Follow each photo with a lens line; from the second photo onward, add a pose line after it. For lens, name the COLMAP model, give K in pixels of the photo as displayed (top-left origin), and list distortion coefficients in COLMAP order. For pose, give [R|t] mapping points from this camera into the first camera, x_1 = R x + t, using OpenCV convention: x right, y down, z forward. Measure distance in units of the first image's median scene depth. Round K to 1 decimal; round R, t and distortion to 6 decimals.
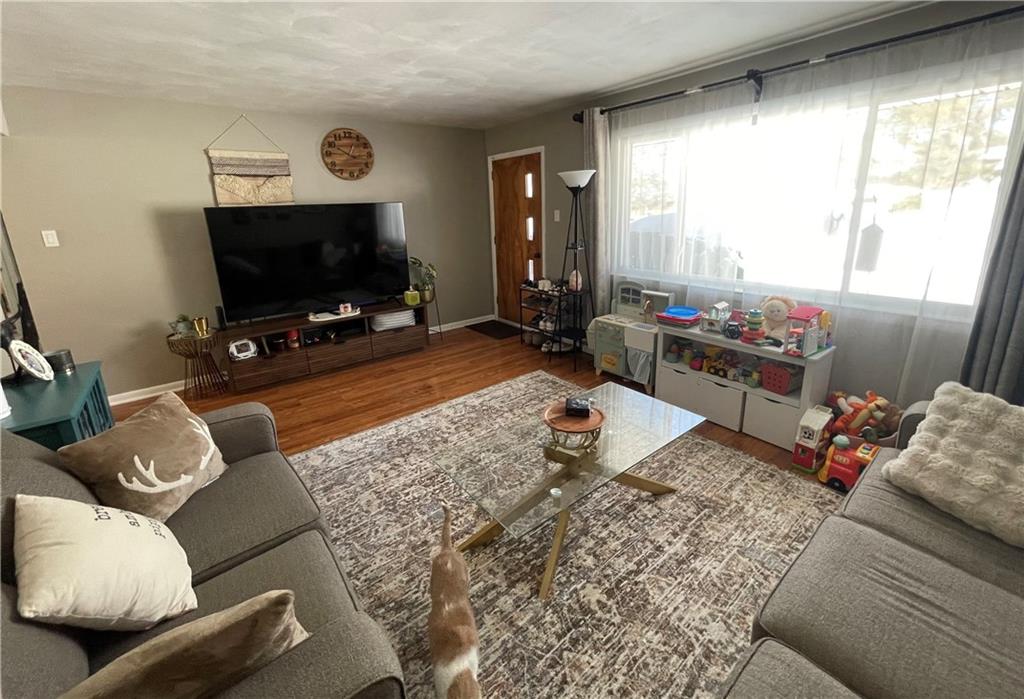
lens RADIAL K [[417.2, 0, 511.5], [0, 417.2, 311.9], [0, 0, 1]] dist [0.000546, 0.000011]
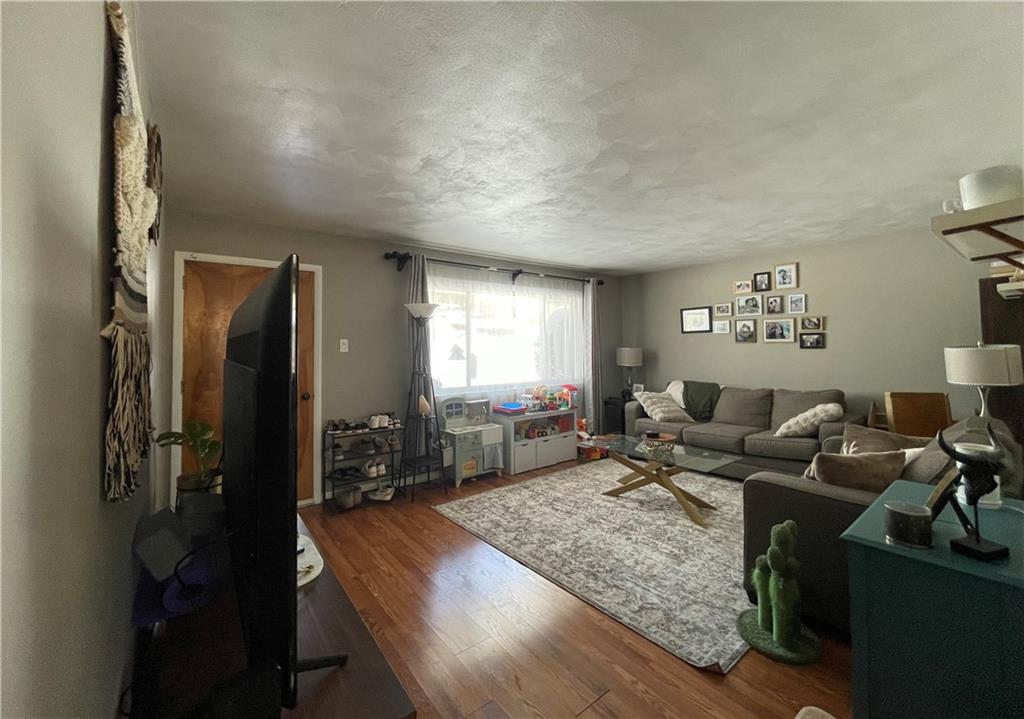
lens RADIAL K [[422.0, 0, 511.0], [0, 422.0, 330.5], [0, 0, 1]] dist [-0.000729, -0.000039]
pose [[-0.003541, 0.067654, 0.997703, -0.951177], [0.254946, 0.964801, -0.064518, -0.140465], [-0.966949, 0.254132, -0.020664, 0.822870]]
